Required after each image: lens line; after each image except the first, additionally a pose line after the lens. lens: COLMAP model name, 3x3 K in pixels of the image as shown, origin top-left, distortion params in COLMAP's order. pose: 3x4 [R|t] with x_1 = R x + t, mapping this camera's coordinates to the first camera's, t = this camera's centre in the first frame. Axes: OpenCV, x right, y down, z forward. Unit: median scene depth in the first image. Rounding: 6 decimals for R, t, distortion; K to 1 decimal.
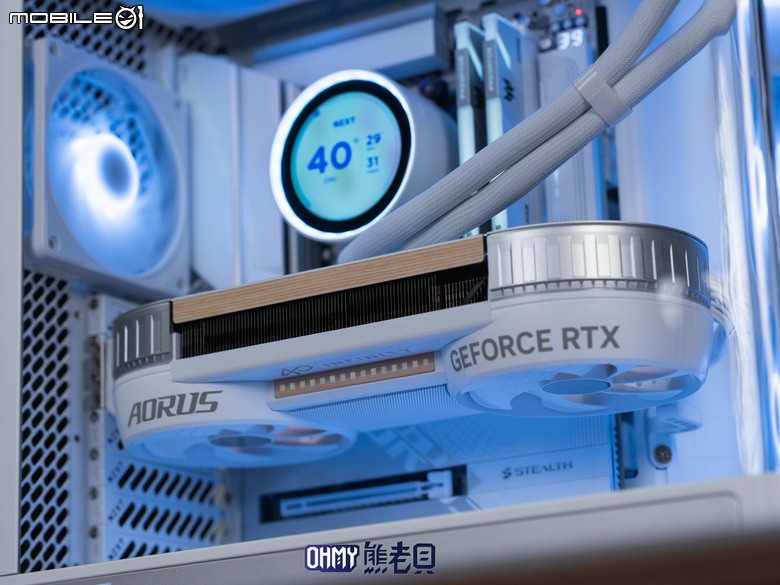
lens RADIAL K [[2162.5, 0, 390.0], [0, 2162.5, 292.5], [0, 0, 1]] dist [0.282842, -0.202215]
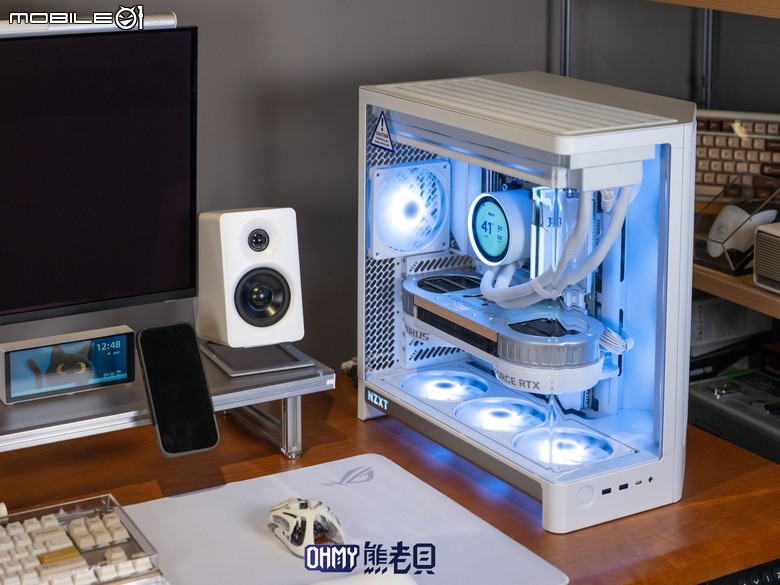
lens RADIAL K [[1543.5, 0, 317.1], [0, 1543.5, 41.6], [0, 0, 1]] dist [-0.019840, -0.044855]
pose [[0.884476, 0.092212, -0.457383, 0.579554], [0.089089, 0.928865, 0.359545, -0.900652], [0.458001, -0.358757, 0.813344, -0.408999]]
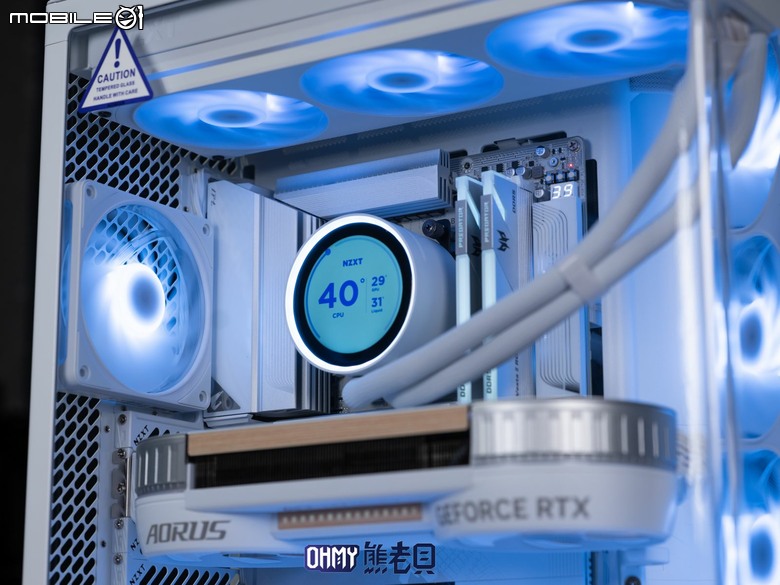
lens RADIAL K [[1898.9, 0, 390.0], [0, 1898.9, 292.5], [0, 0, 1]] dist [0.095292, 0.144347]
pose [[0.999228, 0.027588, -0.027980, 0.025452], [-0.026366, 0.998721, 0.043150, -0.107361], [0.029134, -0.042379, 0.998677, 0.044265]]
